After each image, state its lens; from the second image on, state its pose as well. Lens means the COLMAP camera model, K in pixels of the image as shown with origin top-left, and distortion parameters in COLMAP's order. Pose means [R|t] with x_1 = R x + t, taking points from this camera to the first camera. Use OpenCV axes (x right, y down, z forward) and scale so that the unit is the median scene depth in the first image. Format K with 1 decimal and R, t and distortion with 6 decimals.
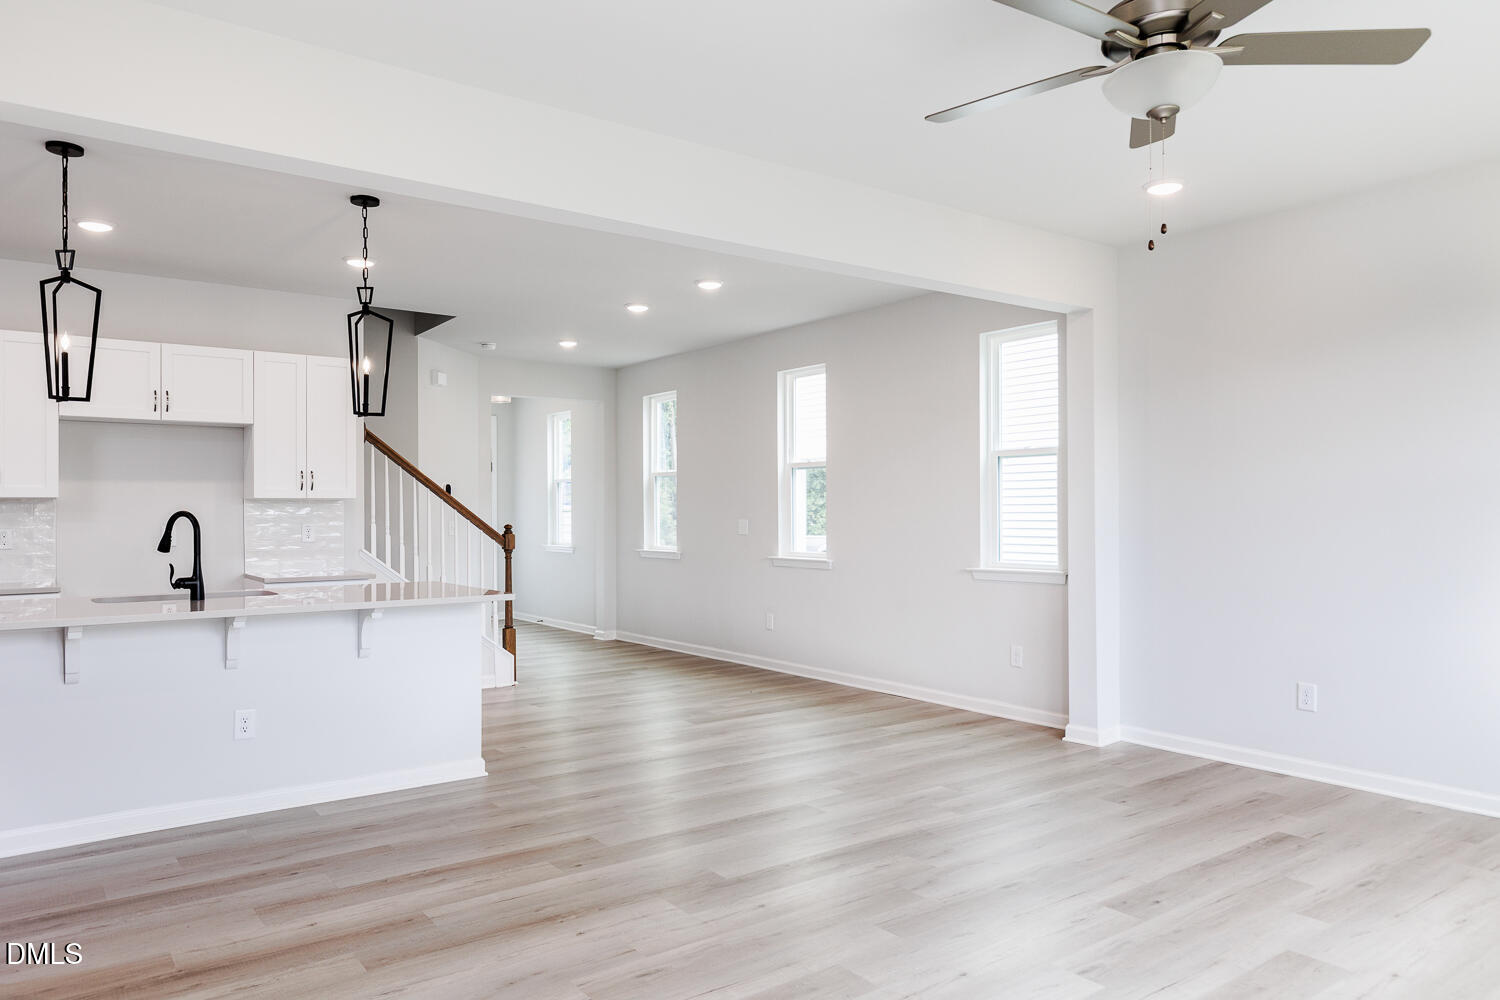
lens RADIAL K [[1001.5, 0, 752.8], [0, 1001.5, 499.4], [0, 0, 1]] dist [-0.004380, 0.000030]
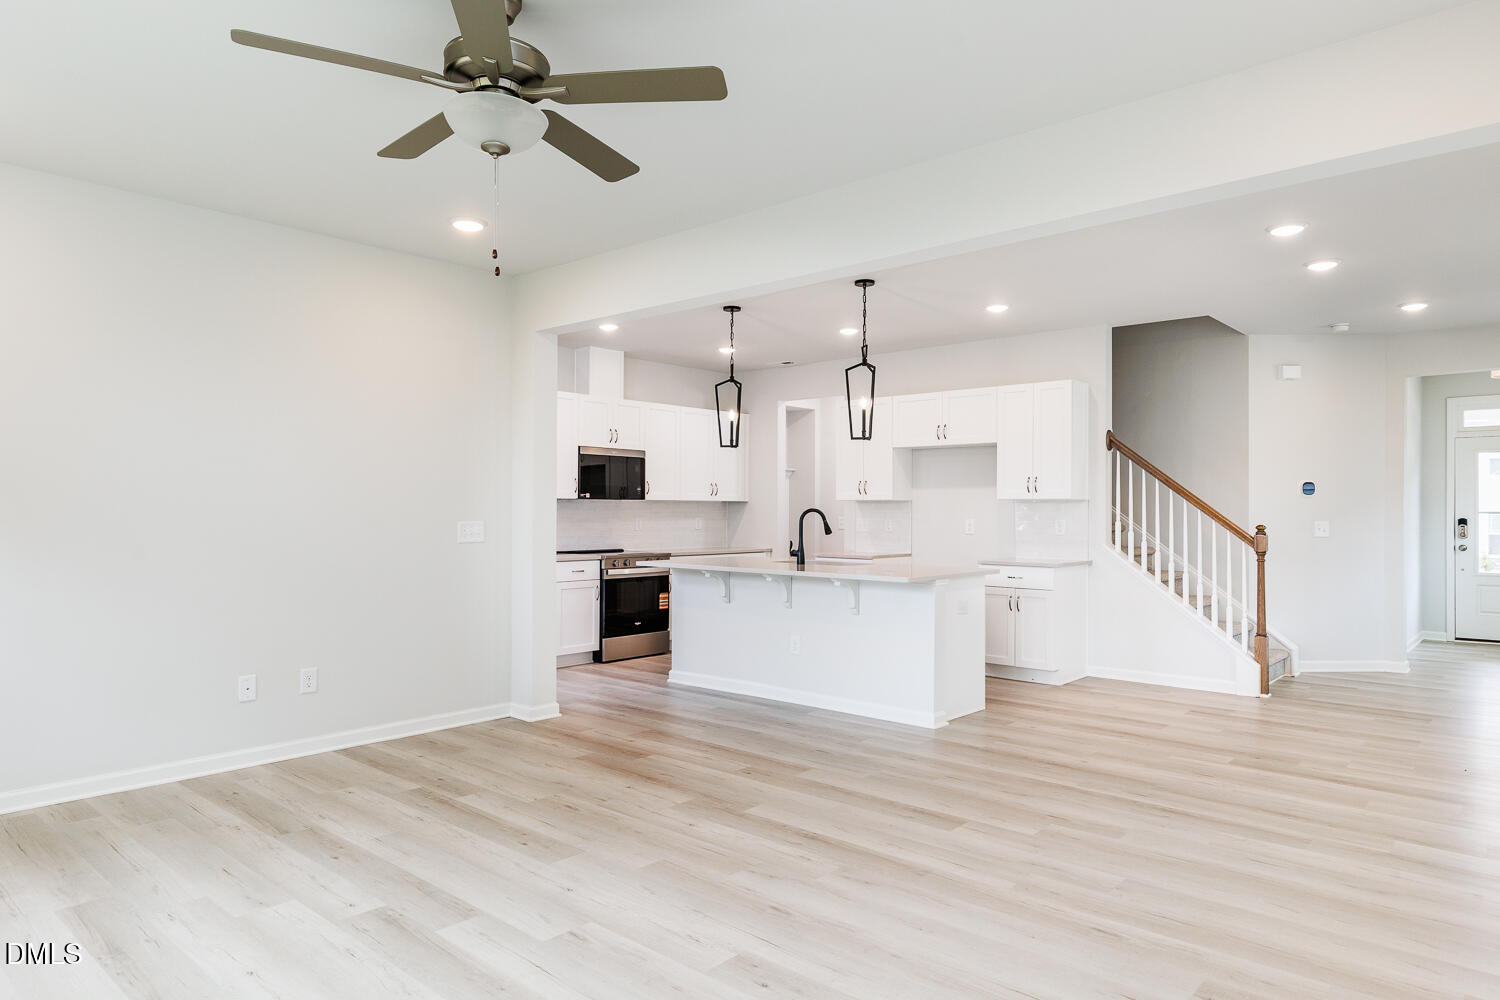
lens RADIAL K [[906.5, 0, 751.9], [0, 906.5, 505.1], [0, 0, 1]] dist [0.004300, 0.001082]
pose [[0.218263, 0.001709, -0.975889, 0.831611], [0.005693, 0.999979, 0.003025, 0.001411], [0.975873, -0.006215, 0.218249, 0.606253]]
